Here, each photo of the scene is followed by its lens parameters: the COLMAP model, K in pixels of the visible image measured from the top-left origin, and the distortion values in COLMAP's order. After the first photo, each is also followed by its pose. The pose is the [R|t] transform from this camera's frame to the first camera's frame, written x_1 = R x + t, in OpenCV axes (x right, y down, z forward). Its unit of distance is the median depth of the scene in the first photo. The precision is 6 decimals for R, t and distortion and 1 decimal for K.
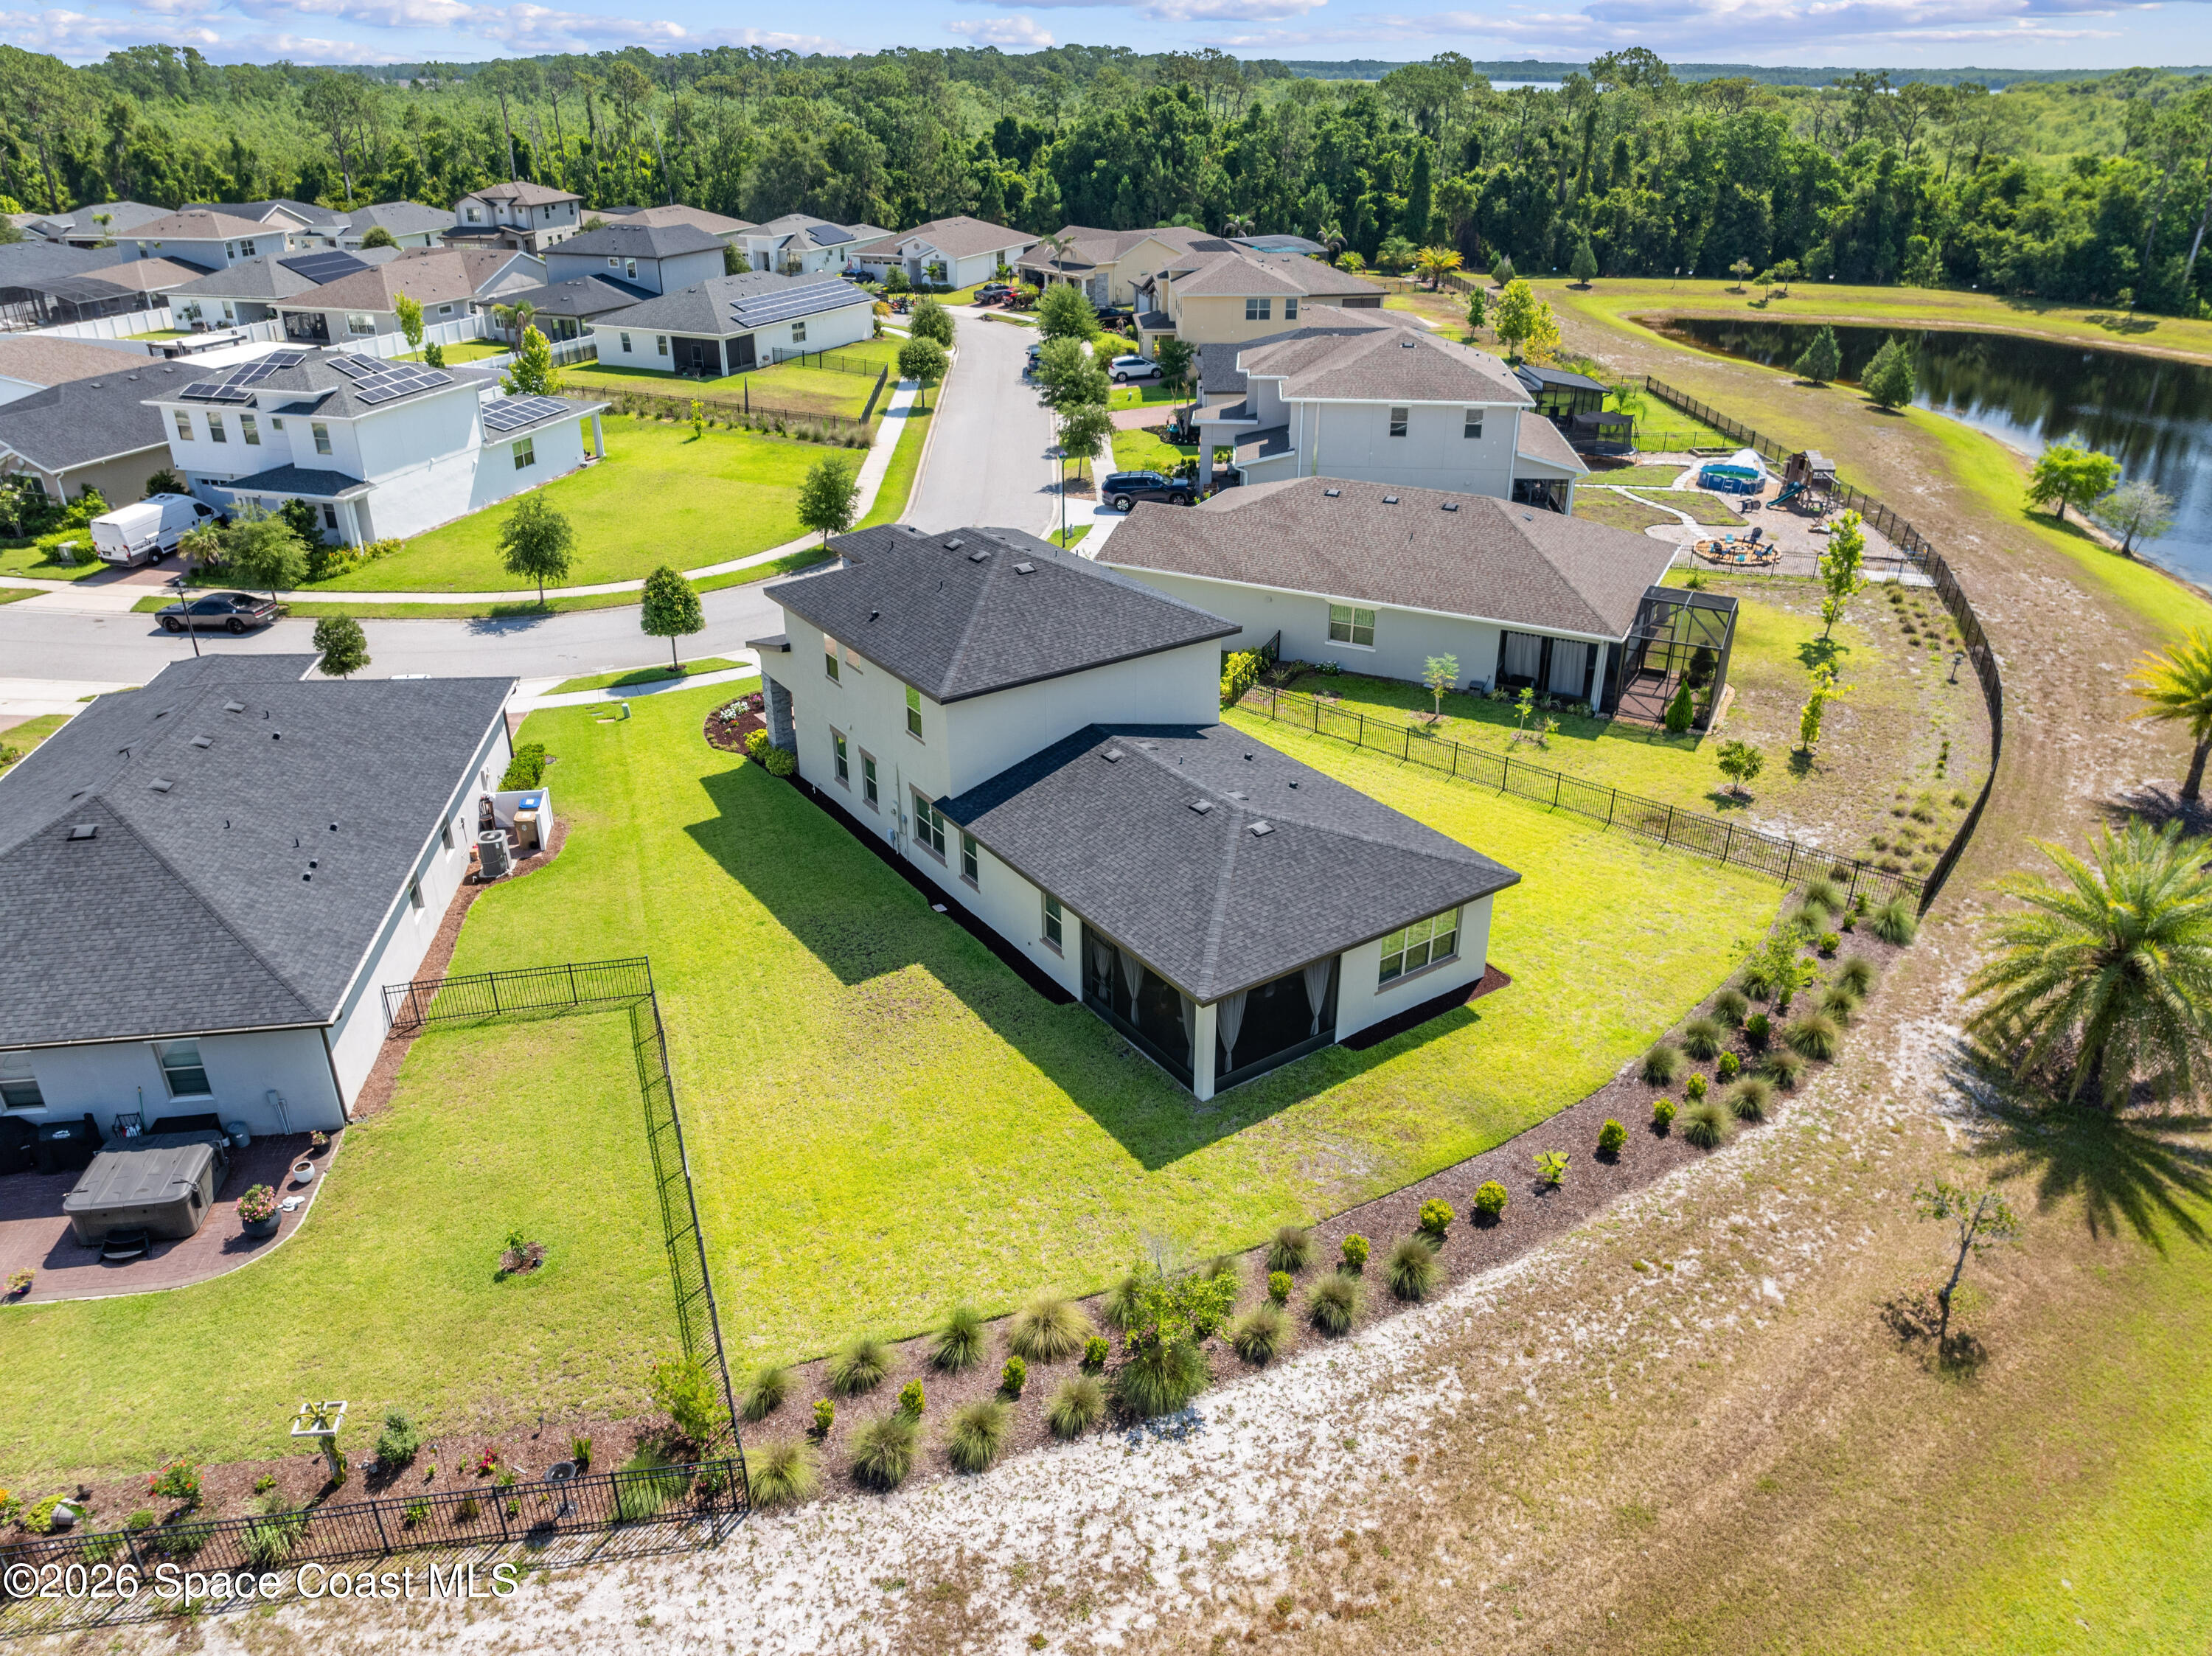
lens RADIAL K [[1558.3, 0, 1116.9], [0, 1558.3, 819.6], [0, 0, 1]] dist [-0.040794, 0.011978]
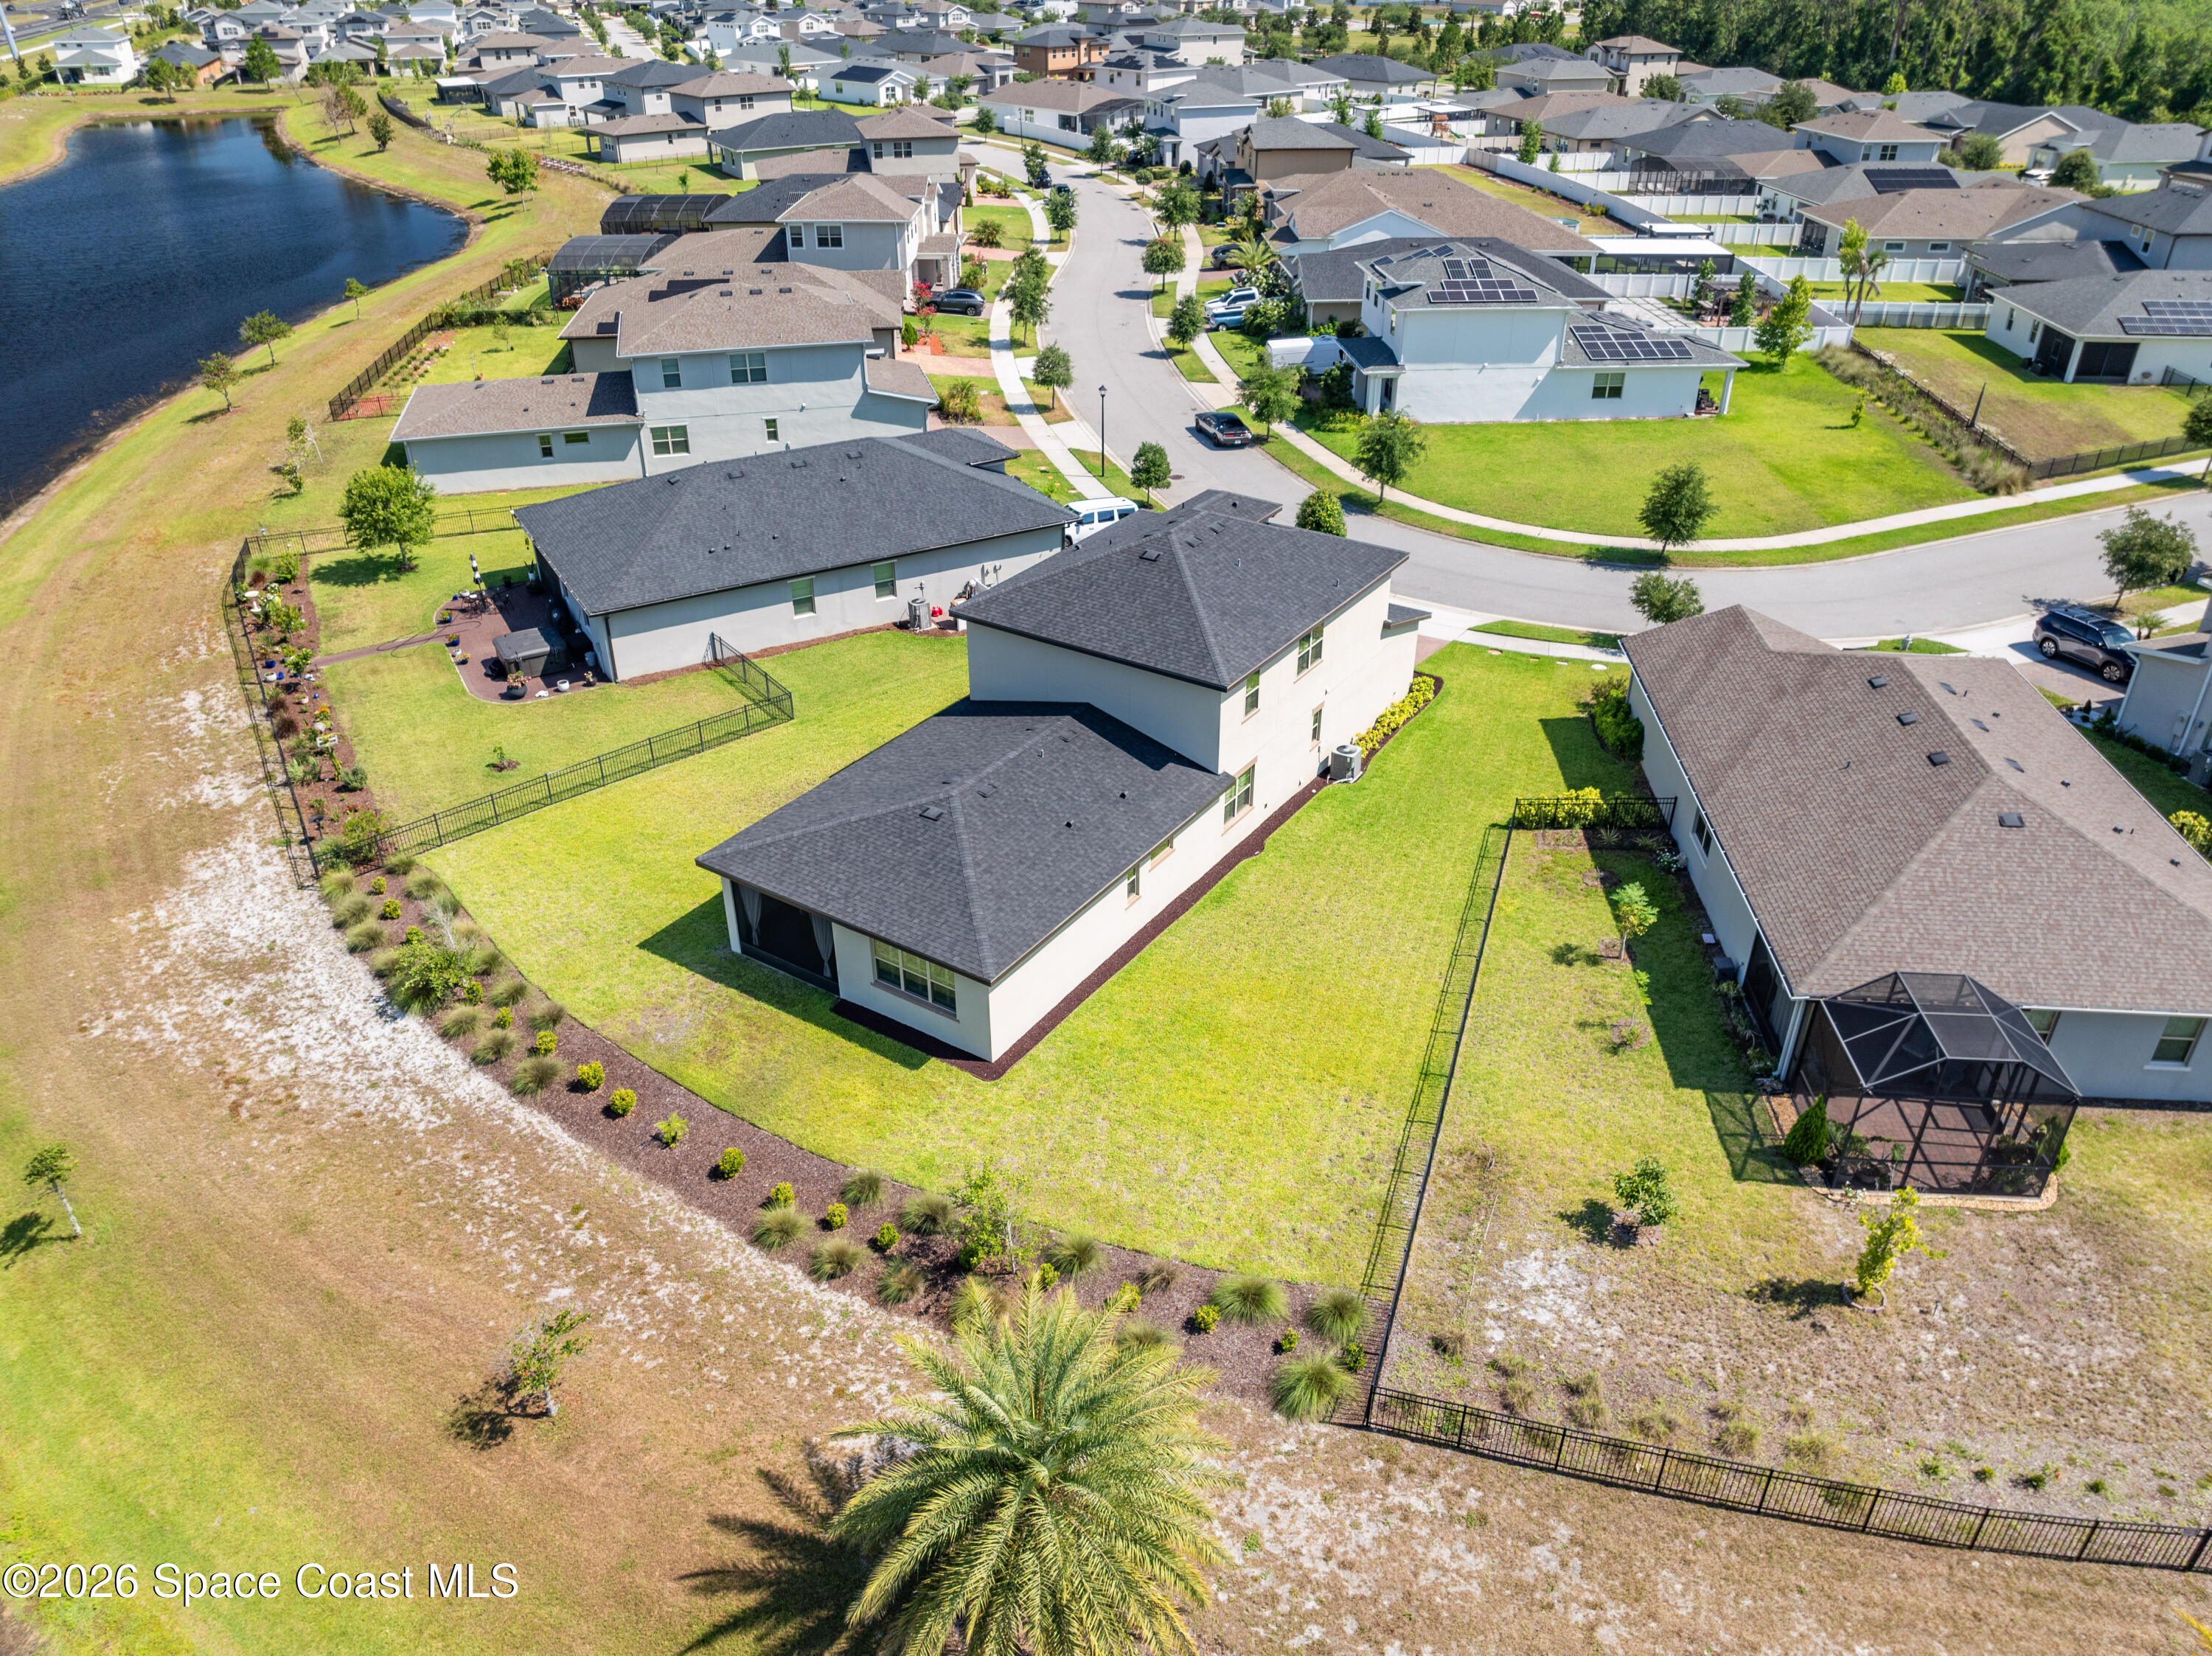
lens RADIAL K [[1557.9, 0, 1116.9], [0, 1557.9, 819.9], [0, 0, 1]] dist [-0.038397, 0.003301]
pose [[0.374379, 0.470150, -0.799249, 0.932747], [-0.410287, 0.856957, 0.311912, -0.352347], [0.831568, 0.211148, 0.513723, 0.503074]]
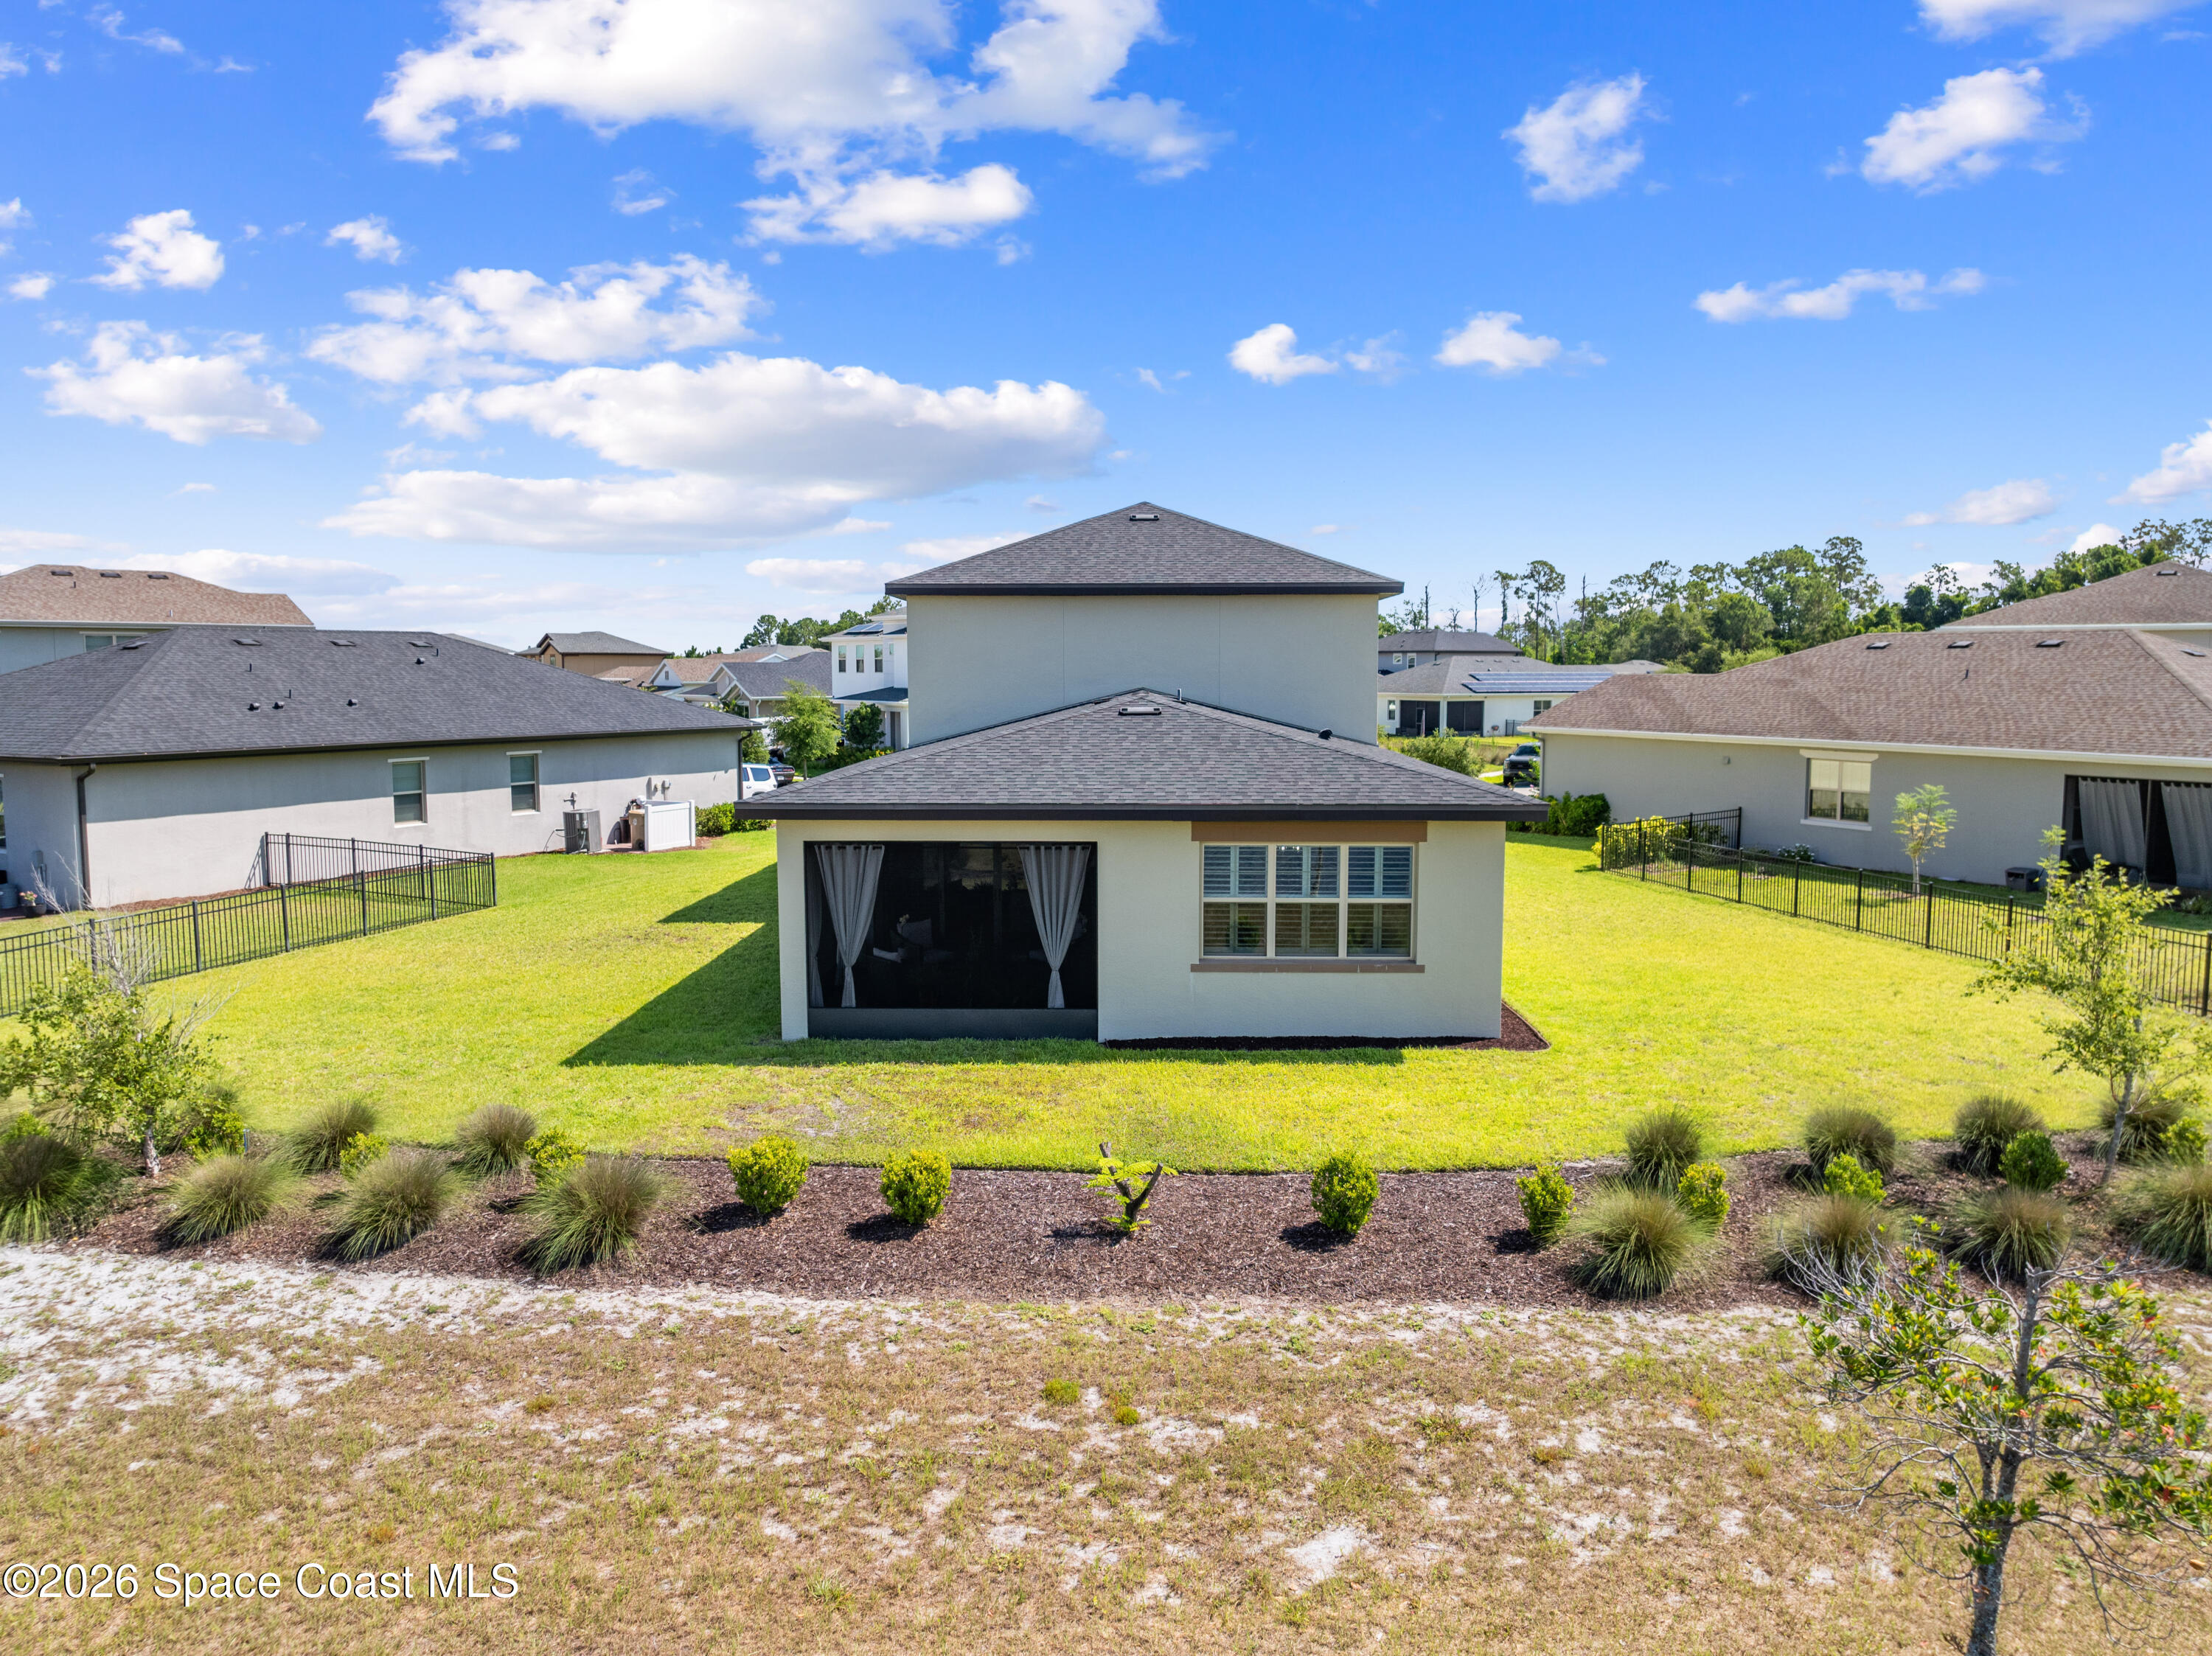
lens RADIAL K [[1558.3, 0, 1116.9], [0, 1558.3, 819.6], [0, 0, 1]] dist [-0.040794, 0.011978]
pose [[0.809251, 0.055039, -0.584879, 0.402383], [-0.258327, 0.927518, -0.270145, 0.191439], [0.527617, 0.369705, 0.764813, 0.507811]]
